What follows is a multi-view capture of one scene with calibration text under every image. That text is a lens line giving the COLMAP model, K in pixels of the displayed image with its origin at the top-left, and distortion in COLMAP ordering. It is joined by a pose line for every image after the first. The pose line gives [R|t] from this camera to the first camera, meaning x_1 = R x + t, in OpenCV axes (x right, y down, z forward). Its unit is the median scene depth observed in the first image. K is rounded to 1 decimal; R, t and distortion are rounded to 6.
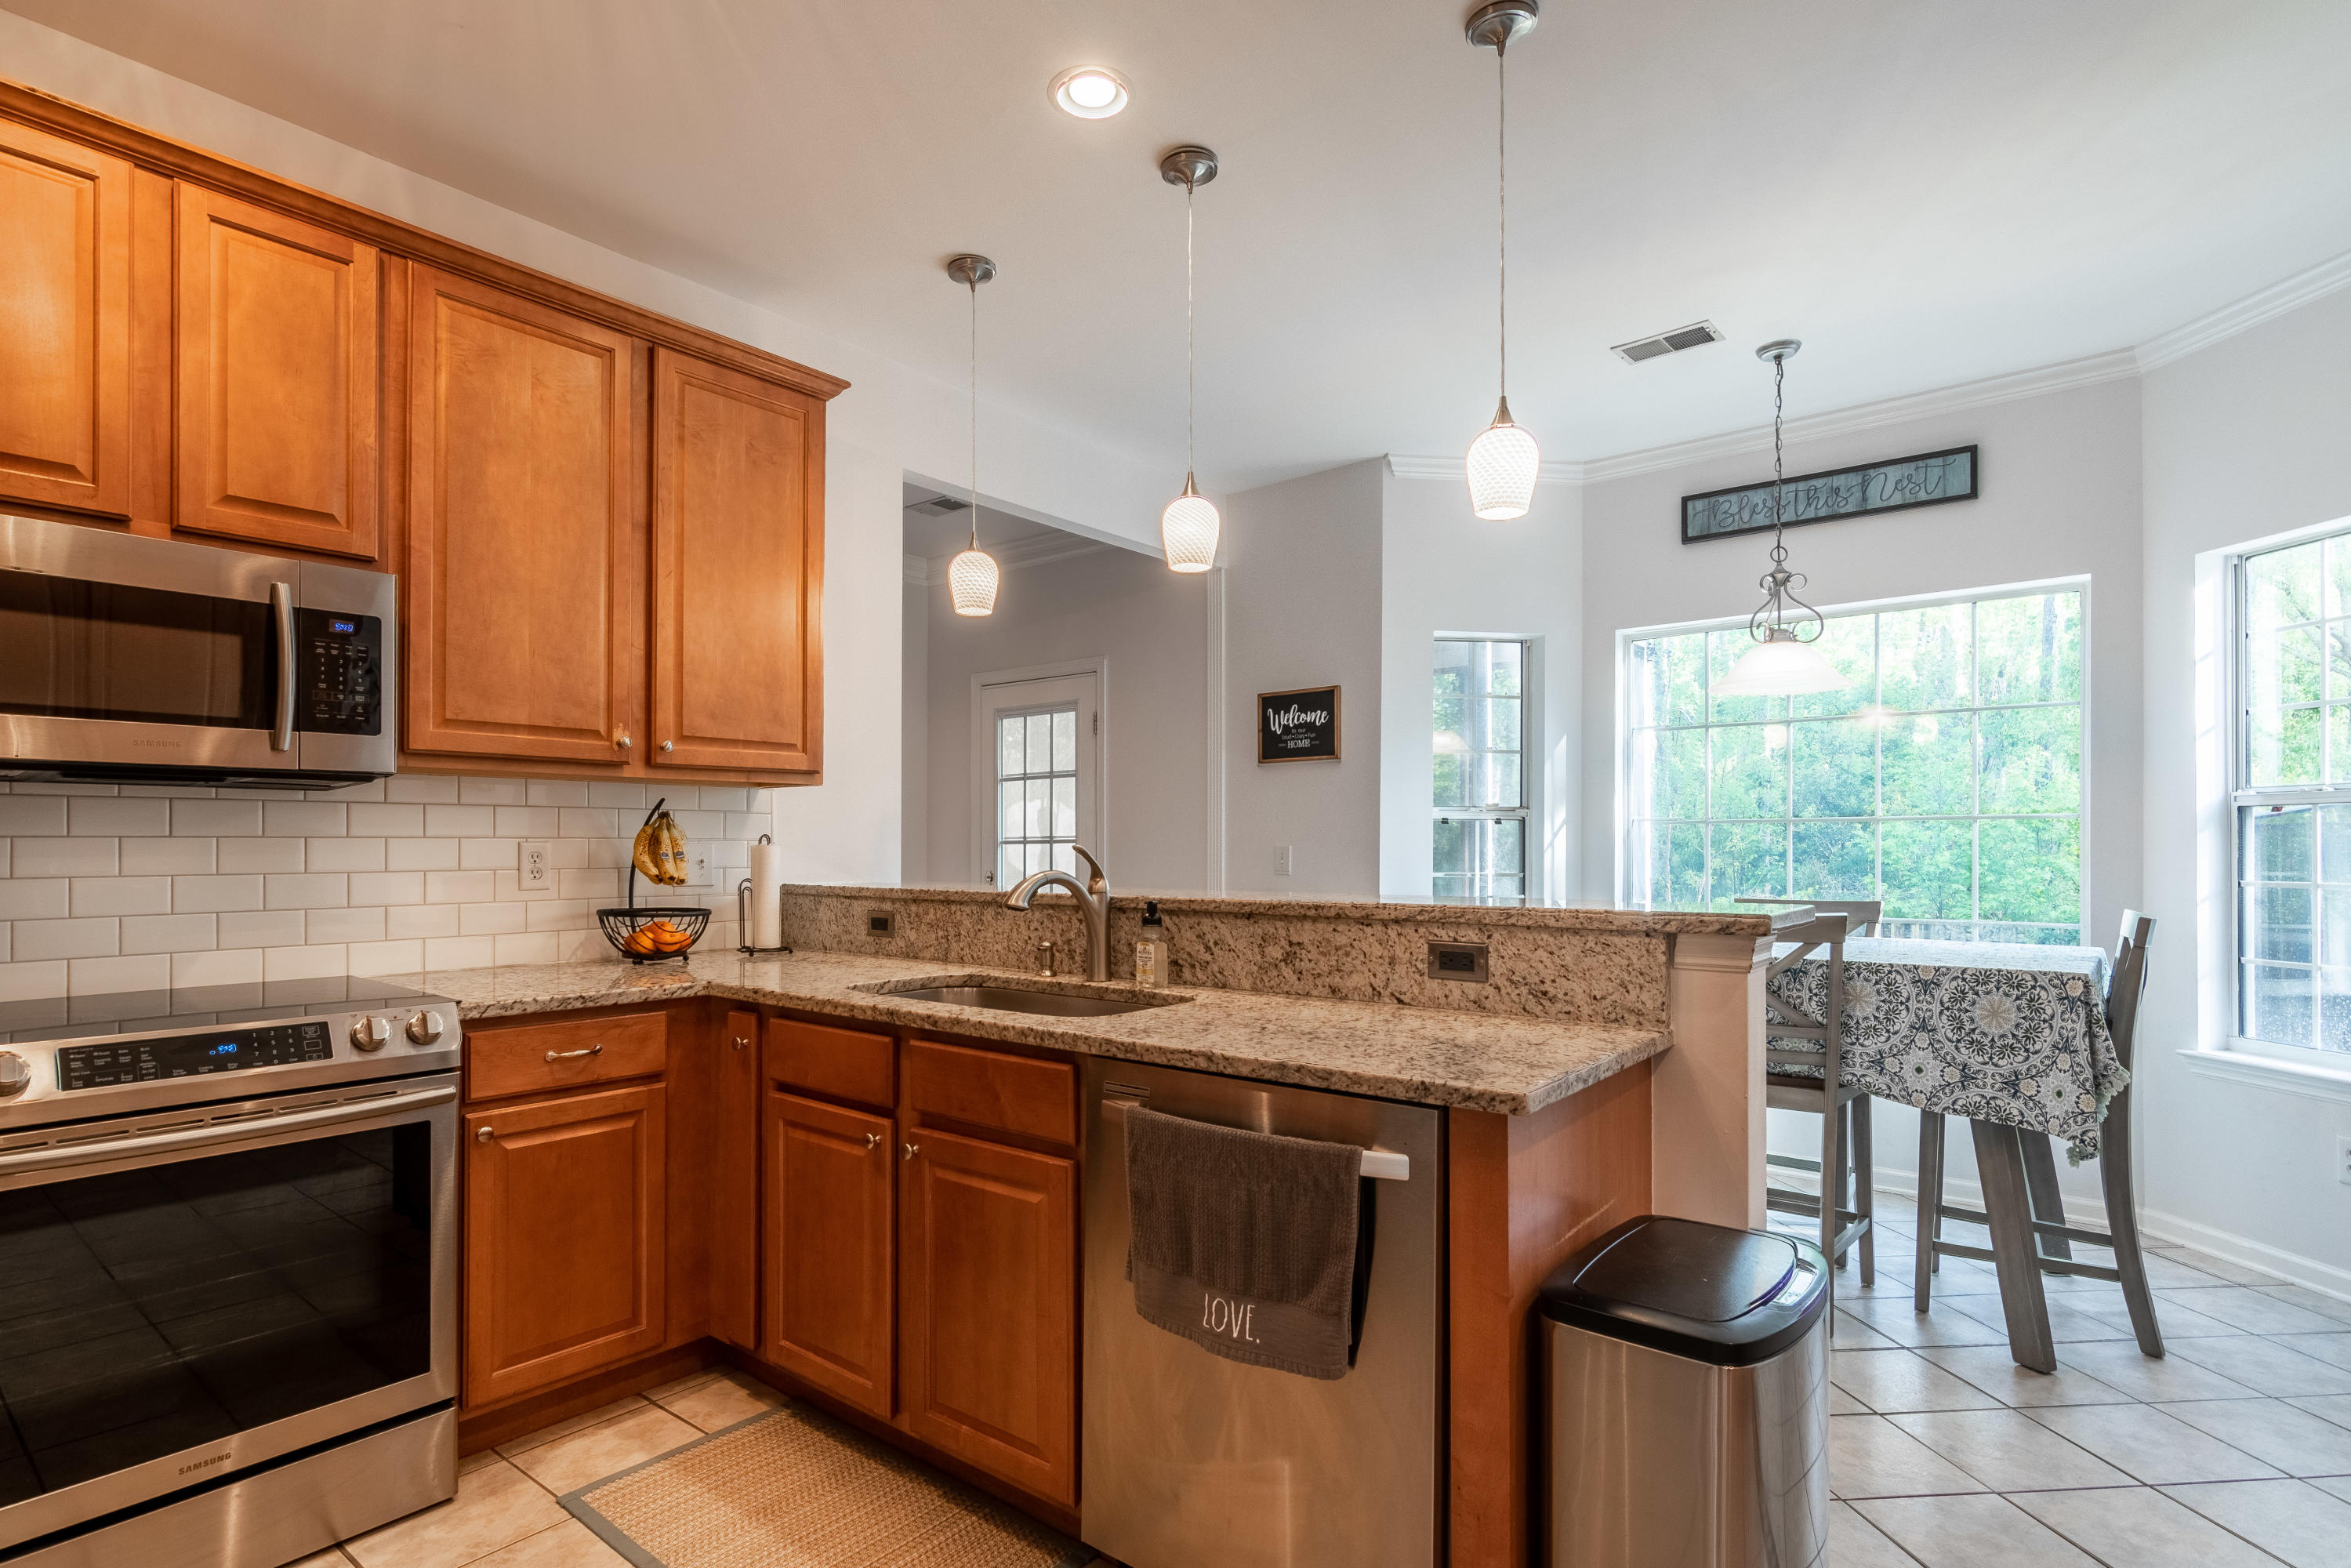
lens RADIAL K [[1162.3, 0, 1224.6], [0, 1162.3, 829.6], [0, 0, 1]] dist [0.005427, -0.000590]
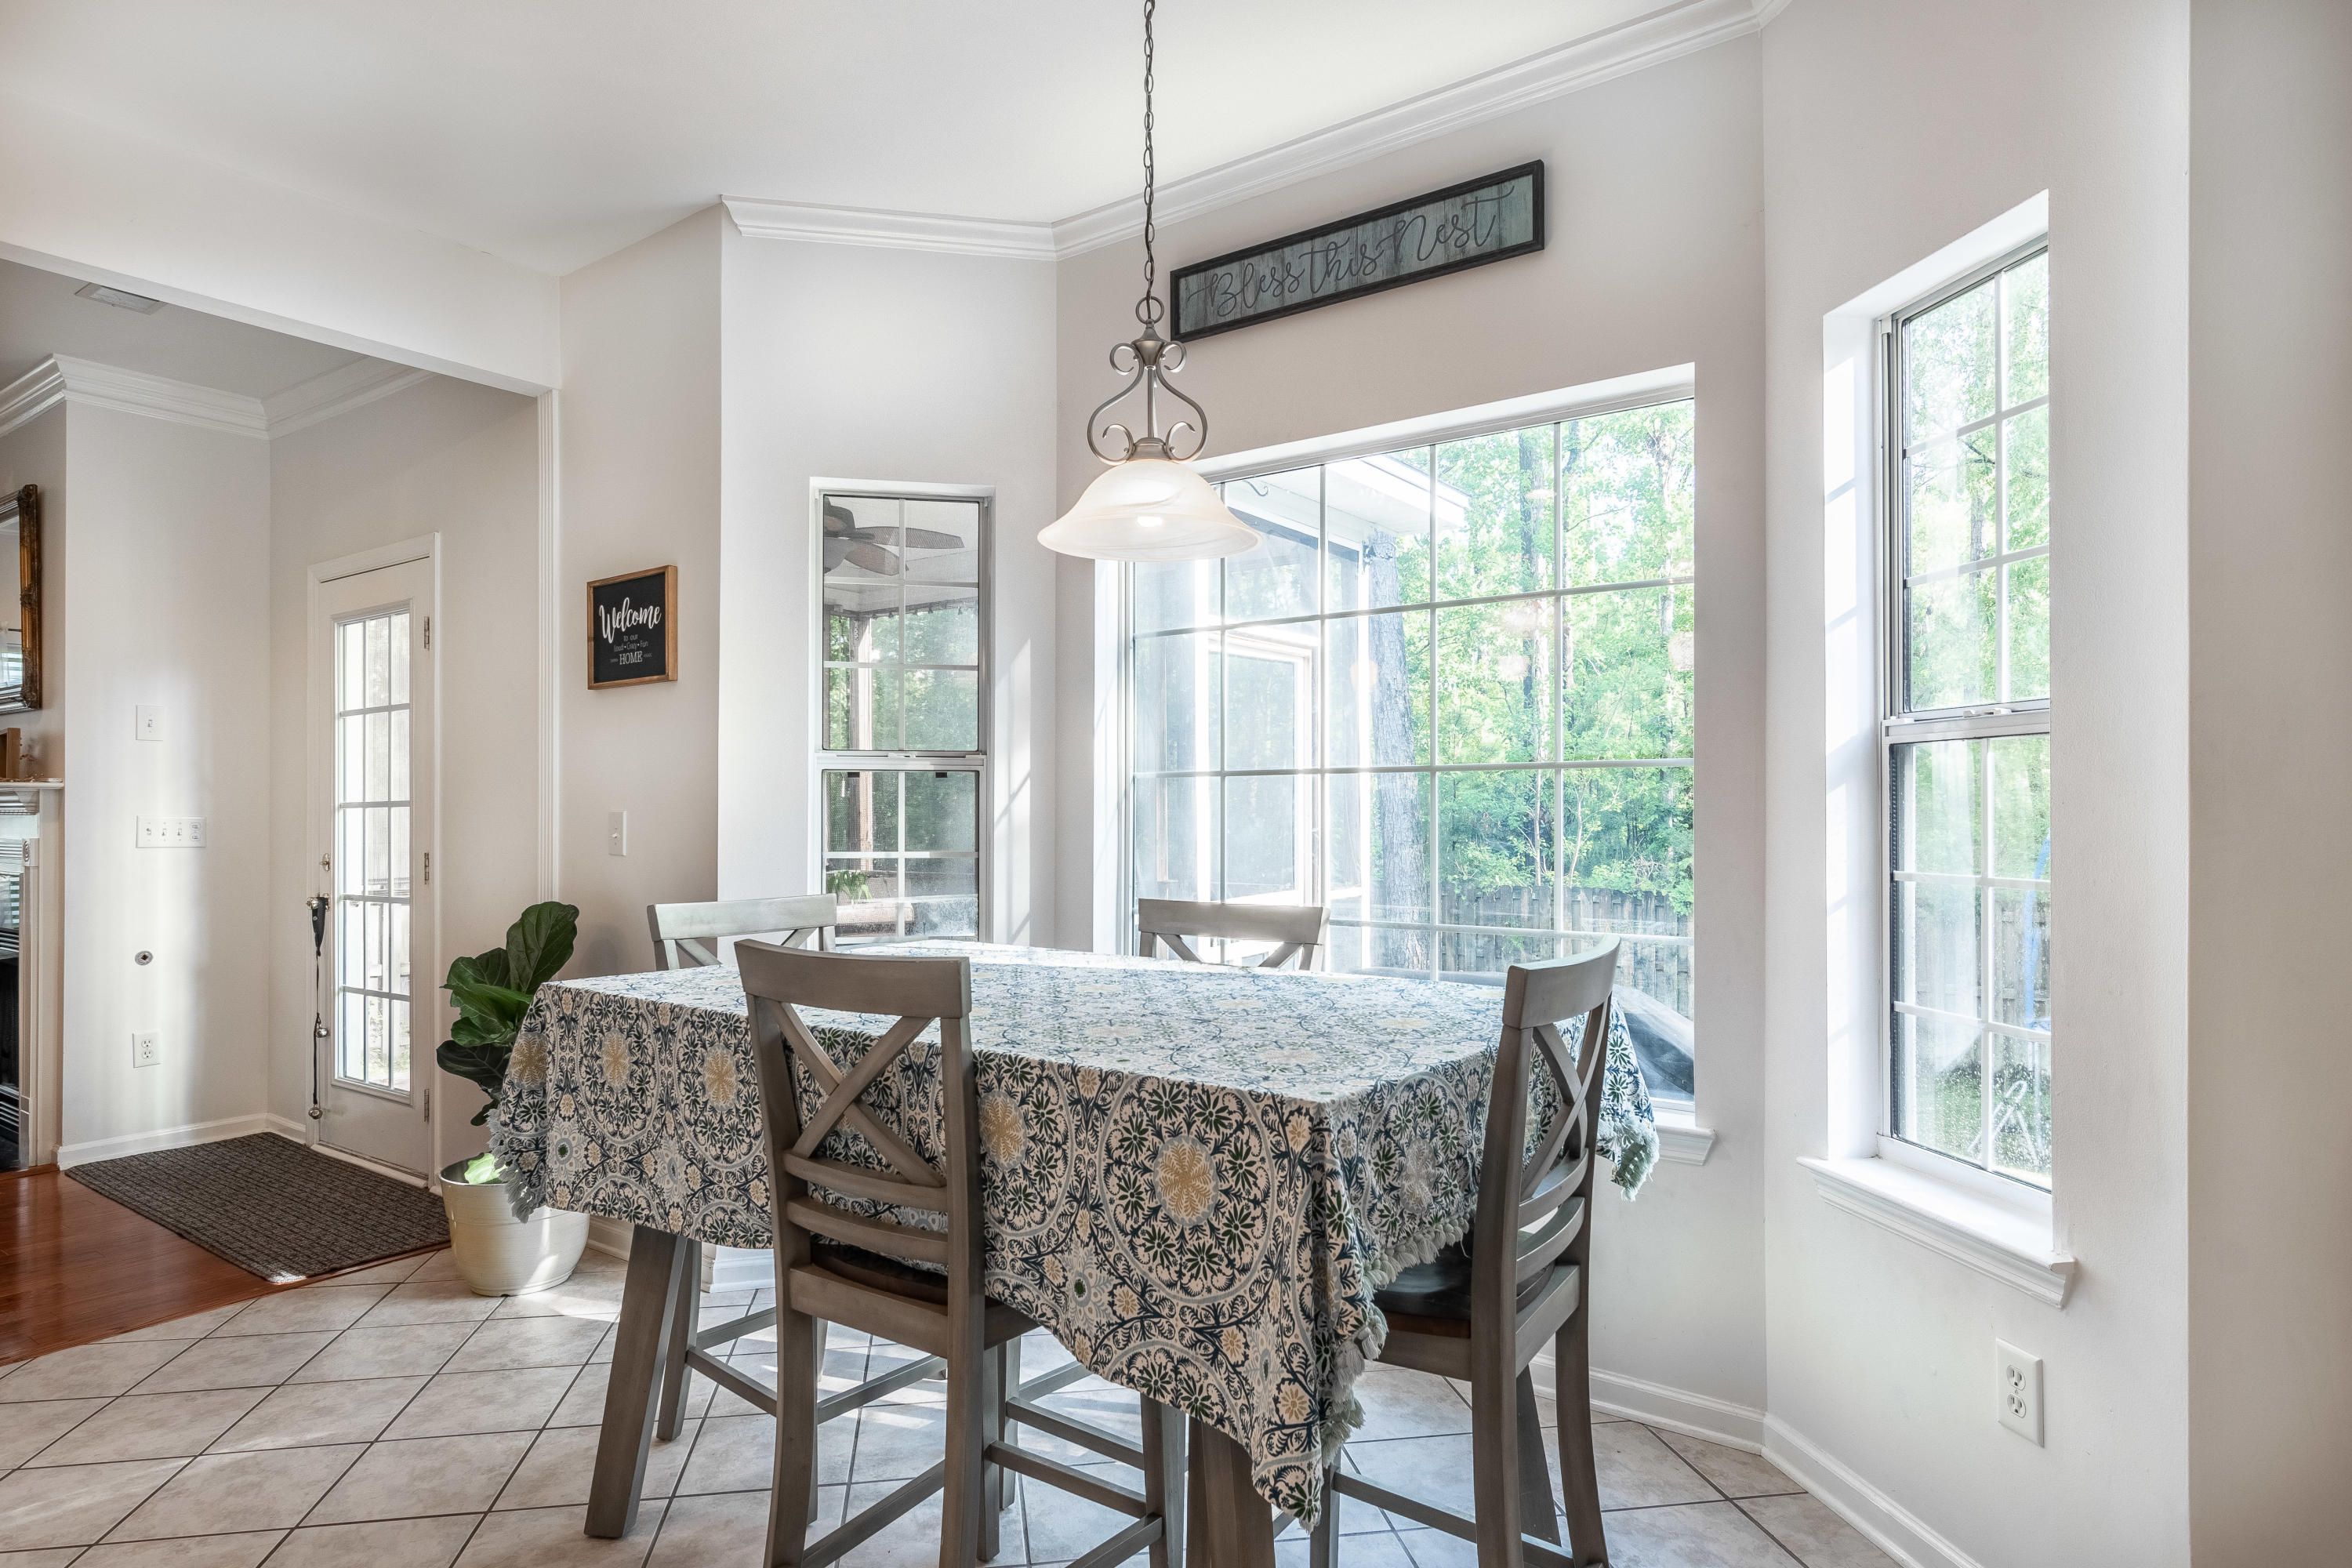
lens RADIAL K [[1296.9, 0, 1220.5], [0, 1296.9, 797.6], [0, 0, 1]] dist [-0.002492, 0.001003]
pose [[0.997998, -0.002711, 0.063195, 0.489449], [0.002550, 0.999993, 0.002625, 0.004152], [-0.063202, -0.002458, 0.997998, 0.369995]]
